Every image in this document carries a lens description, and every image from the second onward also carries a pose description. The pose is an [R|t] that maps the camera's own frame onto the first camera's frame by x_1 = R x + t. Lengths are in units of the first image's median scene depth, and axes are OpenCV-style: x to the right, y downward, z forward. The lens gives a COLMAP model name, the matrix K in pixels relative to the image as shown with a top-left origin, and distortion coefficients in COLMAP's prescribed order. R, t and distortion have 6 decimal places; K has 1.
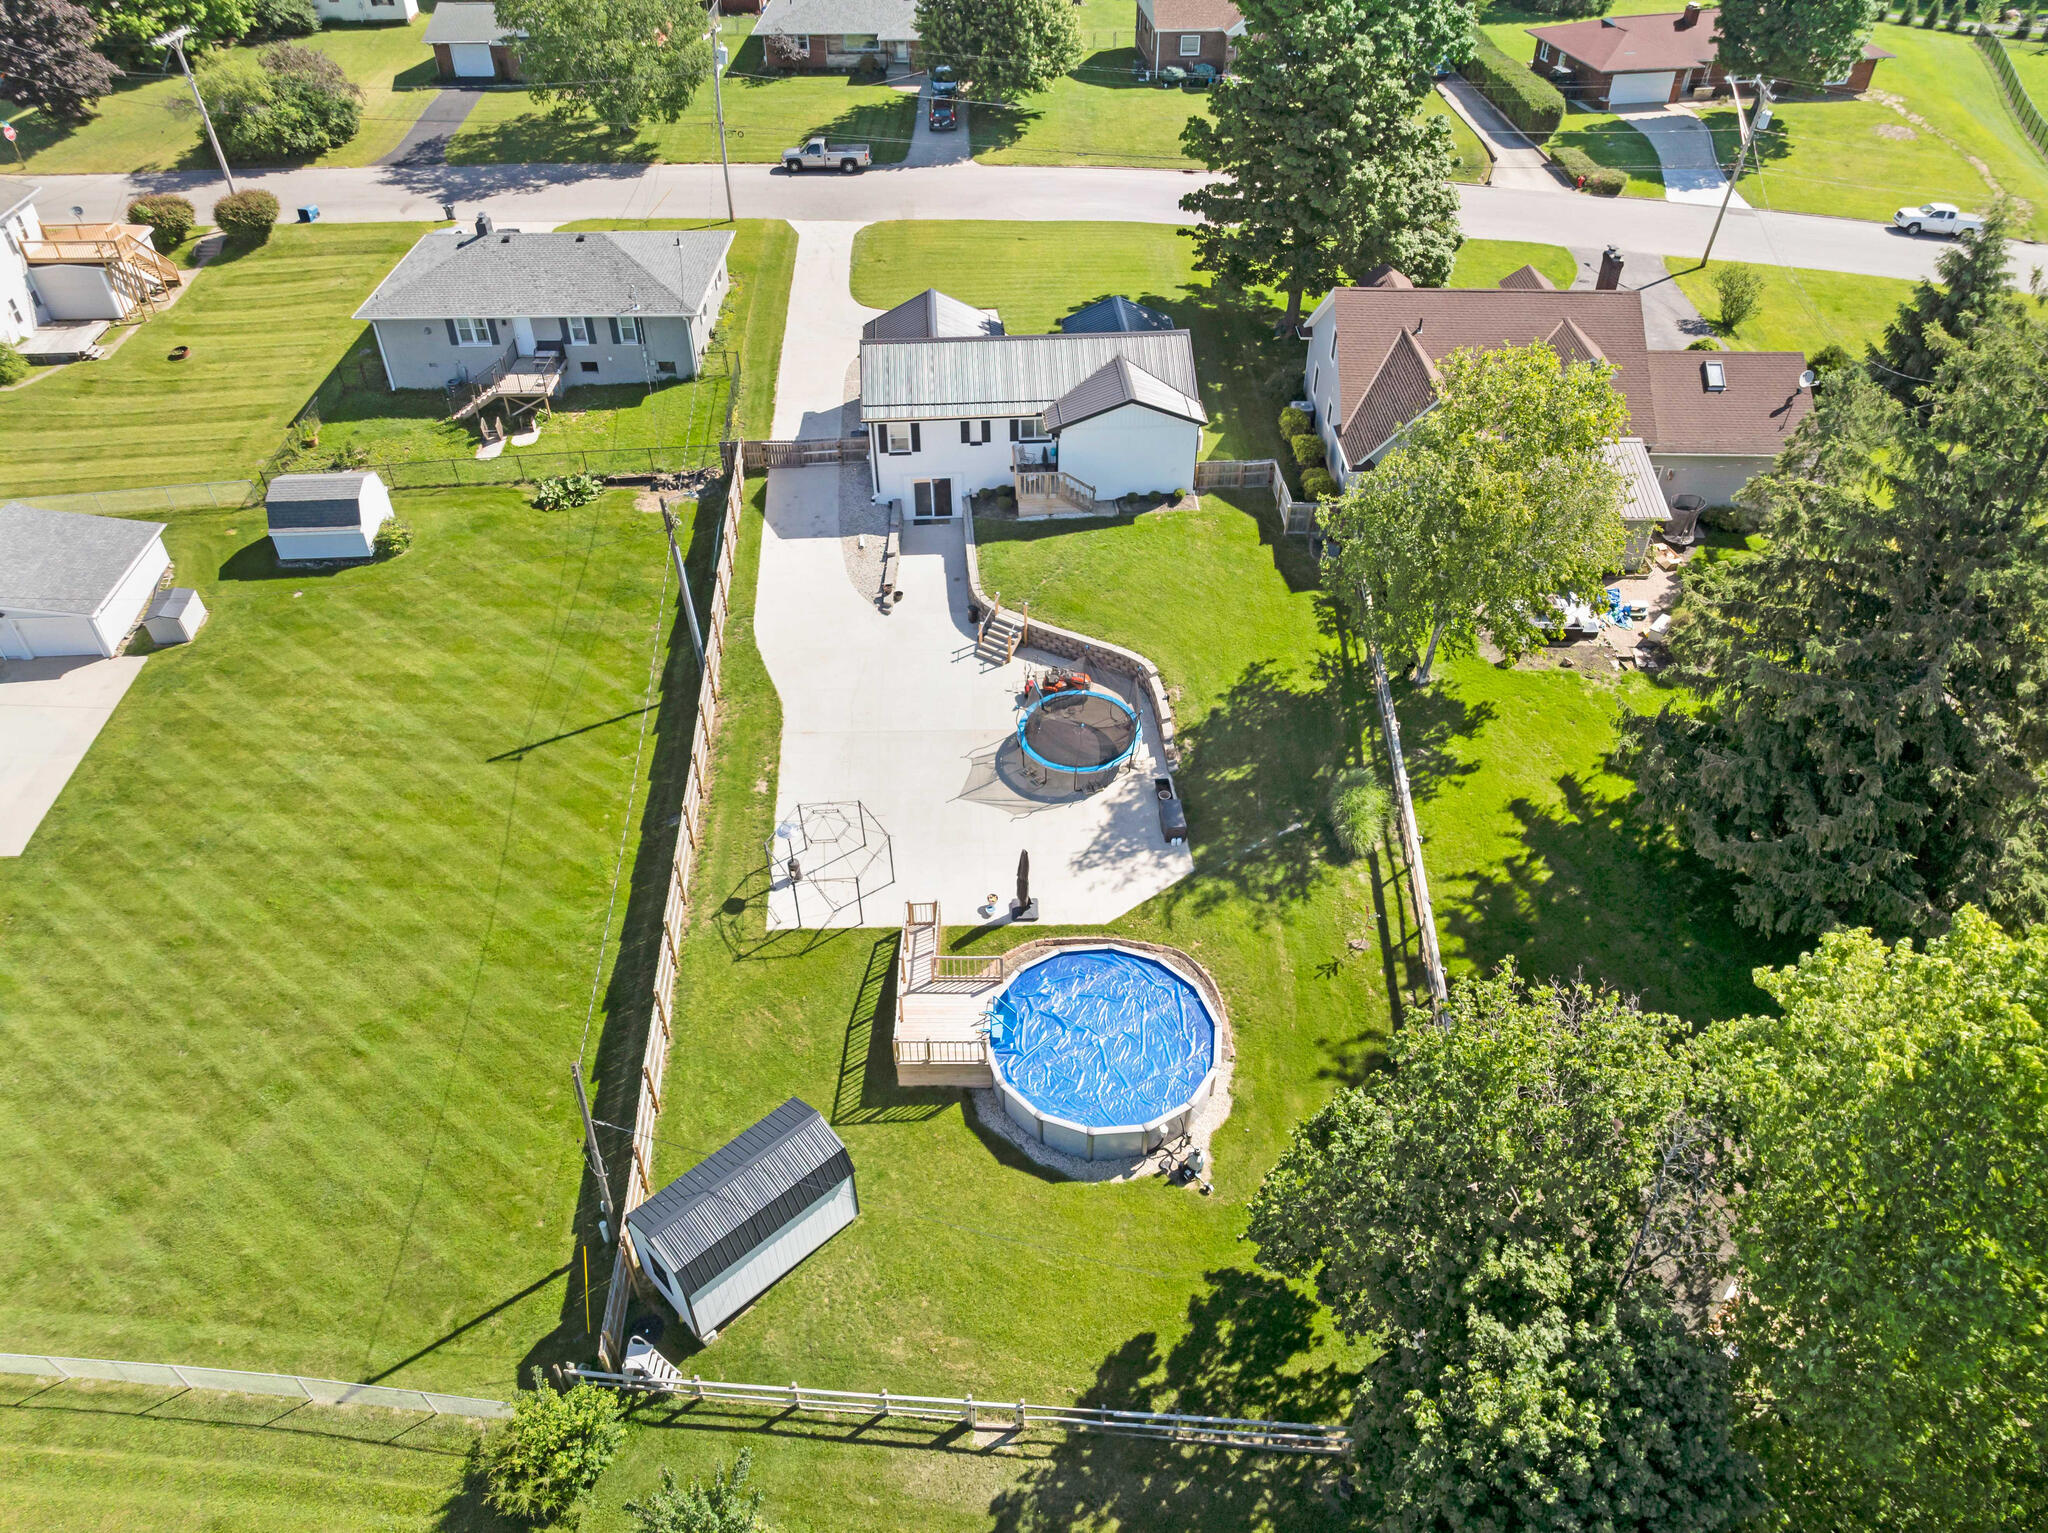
lens RADIAL K [[1437.4, 0, 1023.6], [0, 1437.4, 777.2], [0, 0, 1]] dist [-0.035551, 0.004067]
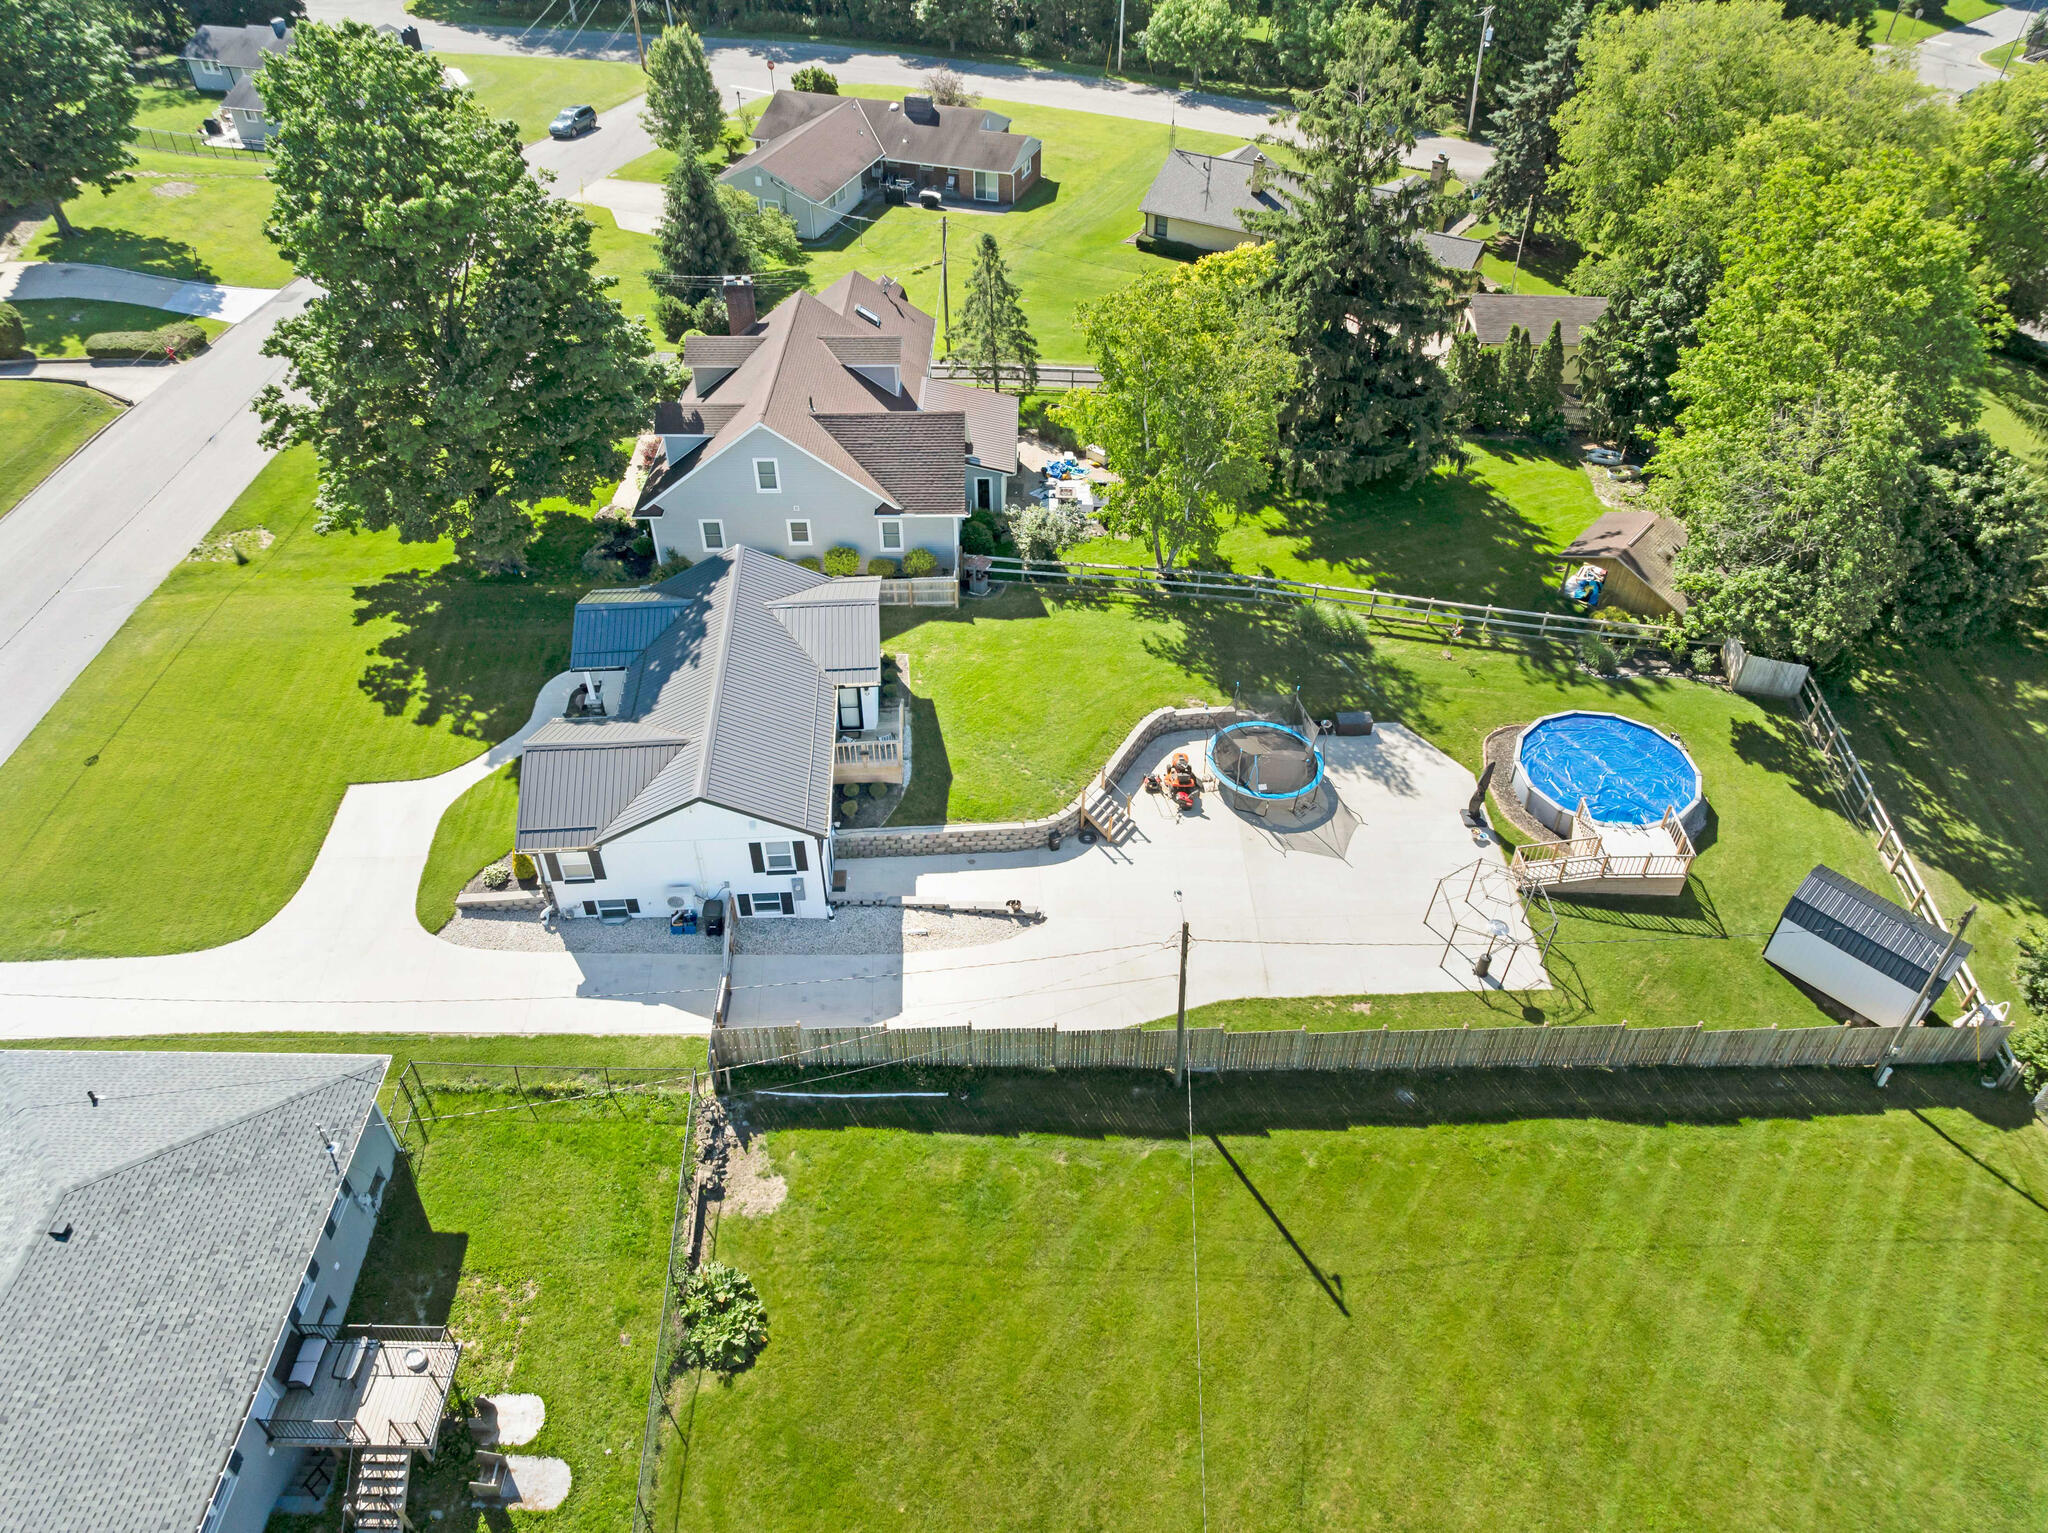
lens RADIAL K [[1437.4, 0, 1023.6], [0, 1437.4, 777.2], [0, 0, 1]] dist [-0.035551, 0.004067]
pose [[0.004277, -0.662036, 0.749460, -0.643540], [0.651309, 0.570544, 0.500275, -0.565088], [-0.758800, 0.485991, 0.433630, 0.571261]]
